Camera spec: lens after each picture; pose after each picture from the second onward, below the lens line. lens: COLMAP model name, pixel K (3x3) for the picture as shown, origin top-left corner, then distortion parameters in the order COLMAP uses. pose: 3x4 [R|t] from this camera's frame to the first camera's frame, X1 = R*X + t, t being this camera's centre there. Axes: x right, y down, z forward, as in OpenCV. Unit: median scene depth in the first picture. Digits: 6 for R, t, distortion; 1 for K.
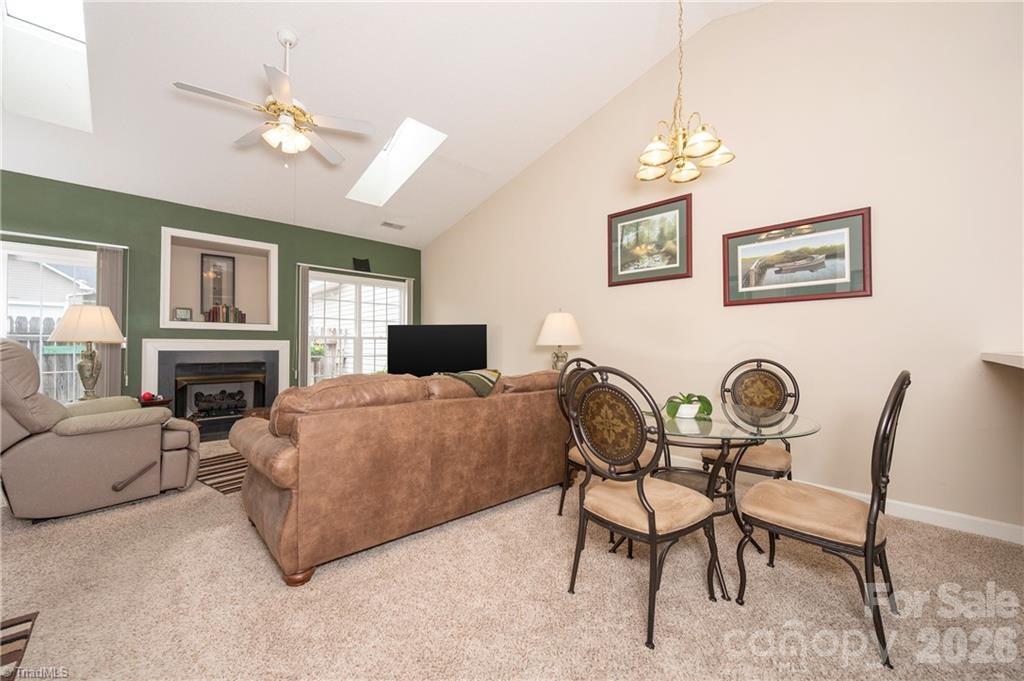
lens RADIAL K [[400.2, 0, 512.5], [0, 400.2, 341.9], [0, 0, 1]] dist [-0.000808, -0.000336]
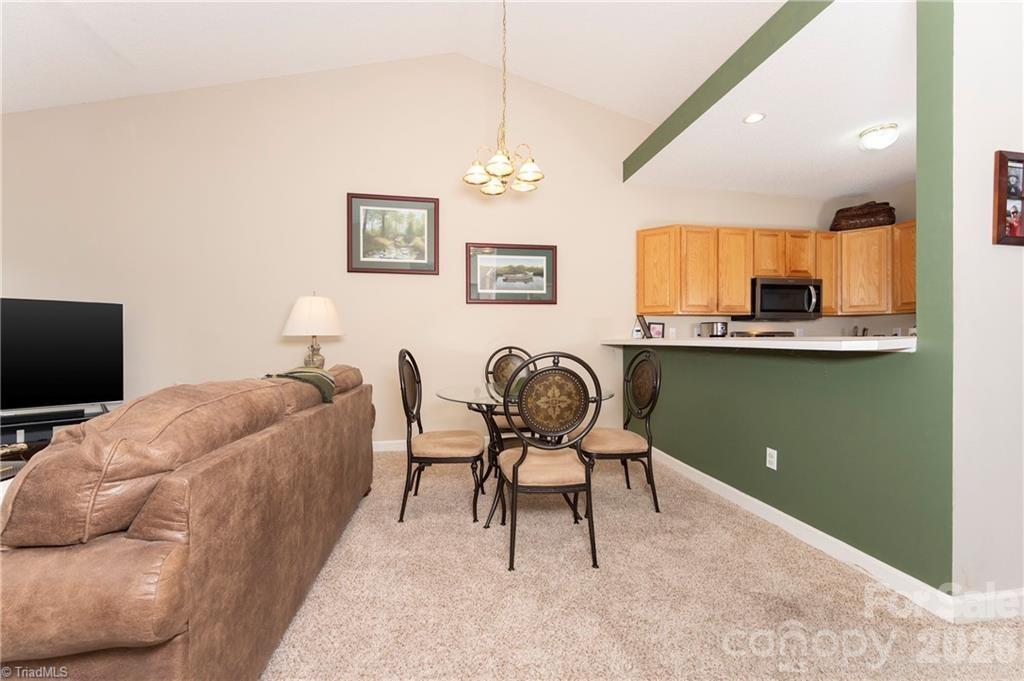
lens RADIAL K [[402.0, 0, 509.4], [0, 402.0, 341.2], [0, 0, 1]] dist [0.000005, -0.000107]
pose [[0.562772, -0.006697, 0.826585, -0.387254], [-0.004688, 0.999925, 0.011294, 0.009039], [-0.826599, -0.010231, 0.562699, 0.224948]]
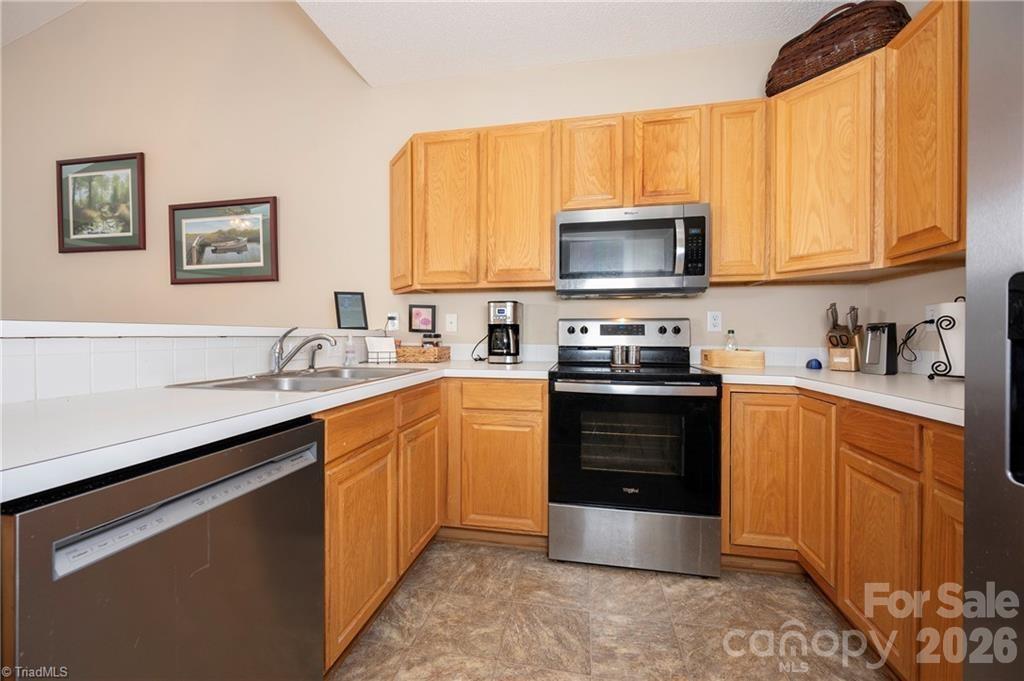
lens RADIAL K [[404.4, 0, 508.7], [0, 404.4, 336.4], [0, 0, 1]] dist [-0.001772, -0.000453]
pose [[0.818138, -0.004398, 0.575006, 0.630851], [-0.004899, 0.999881, 0.014617, 0.011379], [-0.575002, -0.014776, 0.818019, -0.191153]]
